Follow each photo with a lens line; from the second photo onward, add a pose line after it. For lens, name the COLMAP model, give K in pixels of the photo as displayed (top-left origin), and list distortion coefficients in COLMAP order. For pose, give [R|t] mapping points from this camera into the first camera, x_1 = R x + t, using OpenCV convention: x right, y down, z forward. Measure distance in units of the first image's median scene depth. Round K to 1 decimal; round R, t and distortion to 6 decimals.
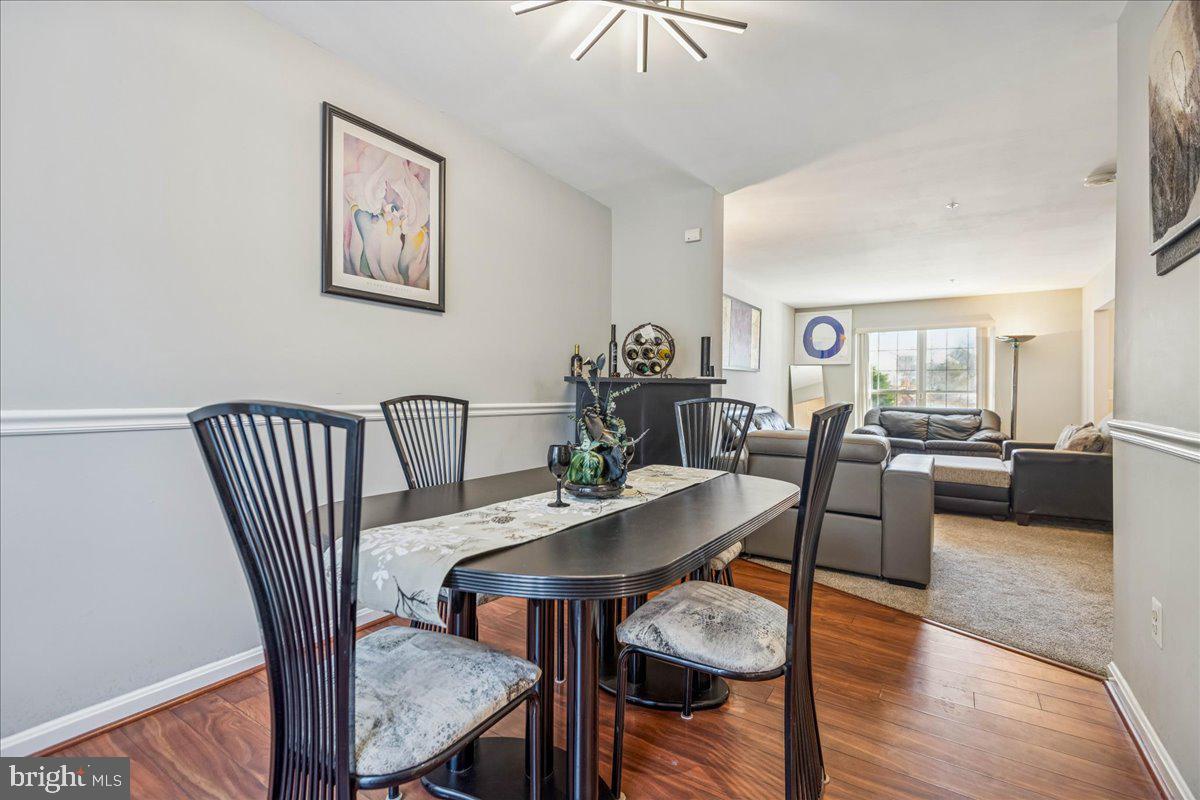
lens RADIAL K [[534.2, 0, 609.6], [0, 534.2, 382.0], [0, 0, 1]] dist [0.001858, -0.000175]
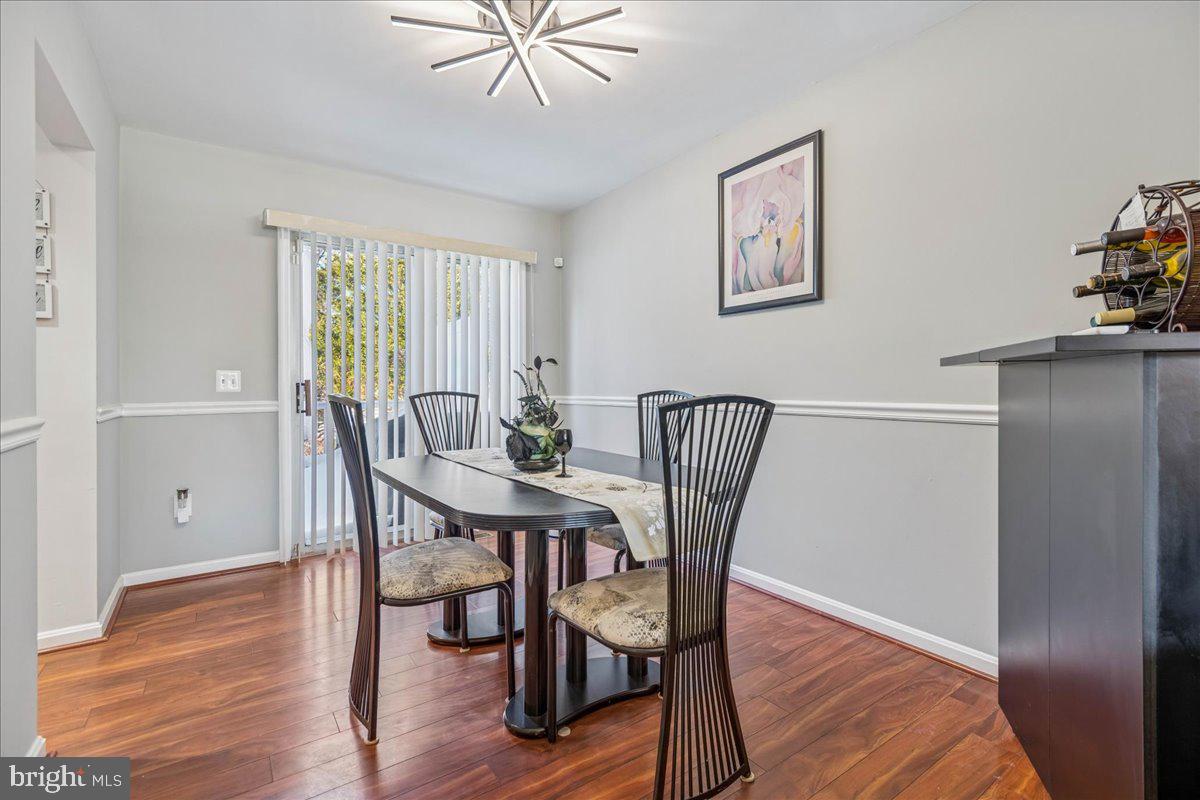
lens RADIAL K [[534.2, 0, 609.6], [0, 534.2, 382.0], [0, 0, 1]] dist [0.001858, -0.000175]
pose [[-0.366119, -0.018109, -0.930392, 0.738042], [0.018952, 0.999458, -0.026911, 0.029423], [0.930375, -0.027485, -0.365578, 1.106497]]
